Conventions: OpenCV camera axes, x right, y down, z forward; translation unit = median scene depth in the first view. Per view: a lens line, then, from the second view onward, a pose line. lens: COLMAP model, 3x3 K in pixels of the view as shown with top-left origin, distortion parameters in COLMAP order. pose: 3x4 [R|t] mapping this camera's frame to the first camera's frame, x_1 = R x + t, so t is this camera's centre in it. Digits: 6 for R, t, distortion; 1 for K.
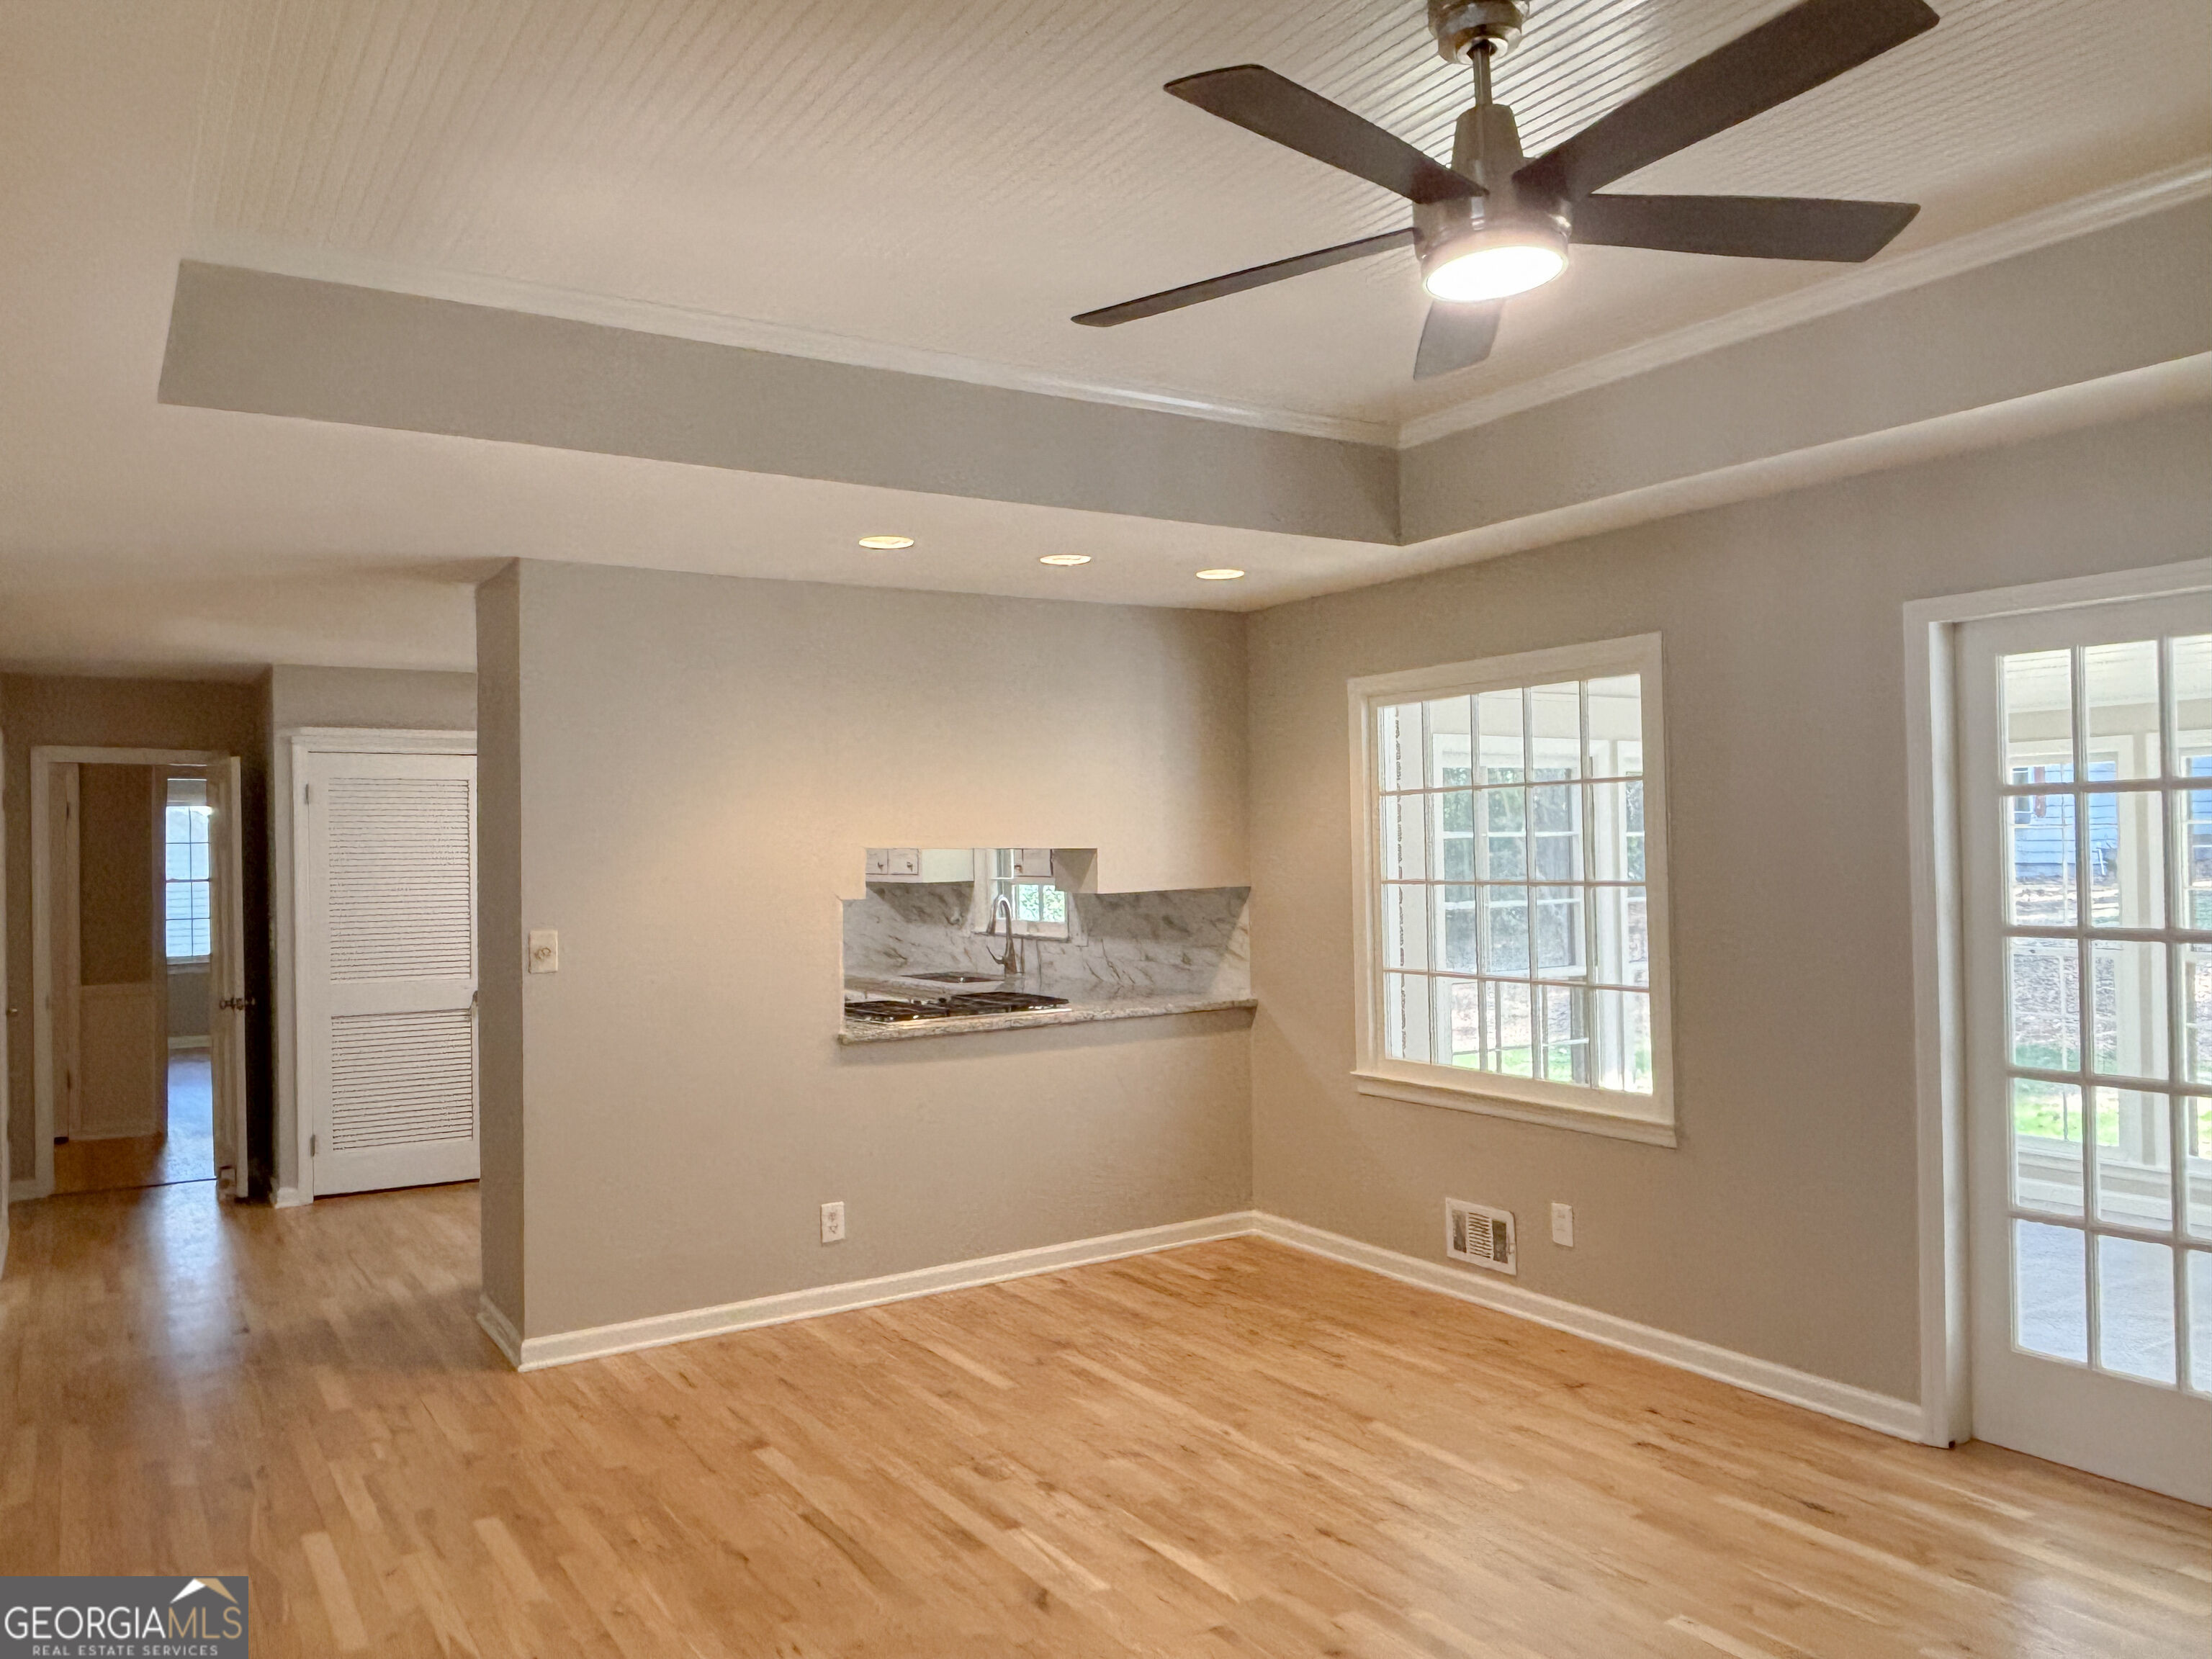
lens RADIAL K [[1575.9, 0, 1102.0], [0, 1575.9, 830.6], [0, 0, 1]] dist [-0.007110, -0.003648]
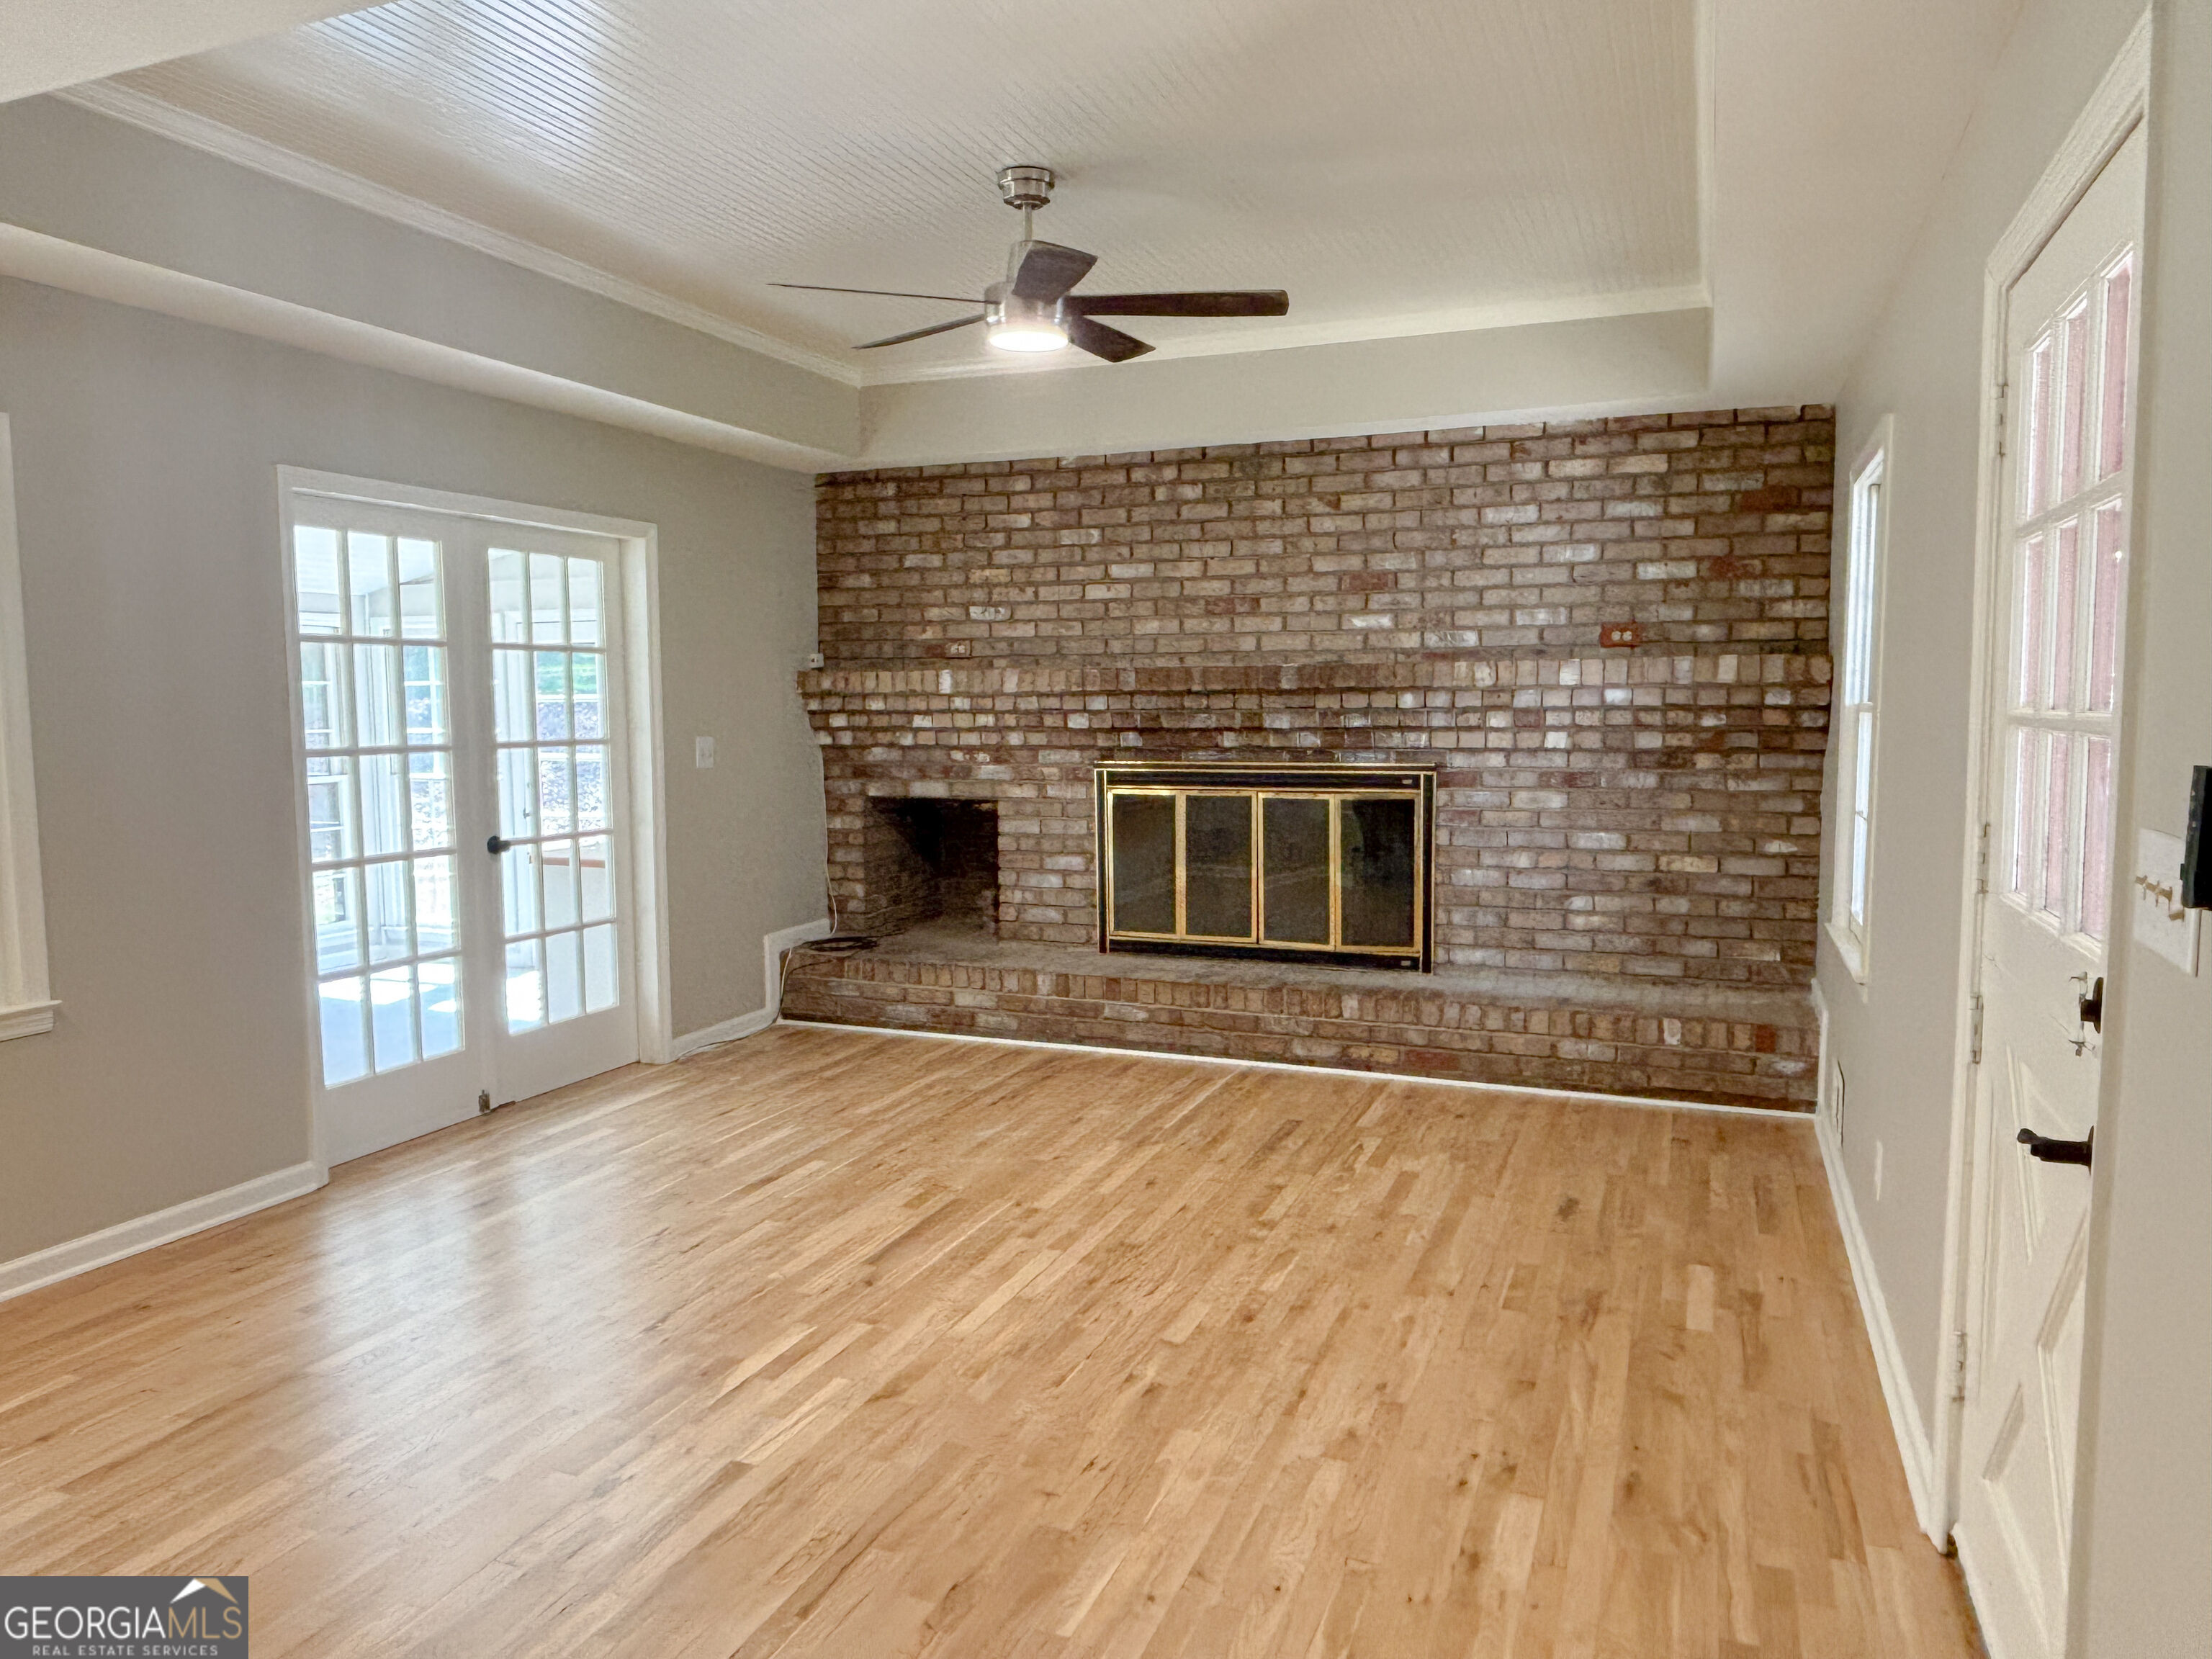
lens RADIAL K [[1424.3, 0, 1104.6], [0, 1424.3, 821.8], [0, 0, 1]] dist [-0.005752, -0.001576]
pose [[-0.564736, -0.054969, 0.823439, -0.680176], [0.003144, 0.997629, 0.068753, 0.042504], [-0.825265, 0.041417, -0.563224, 1.102213]]
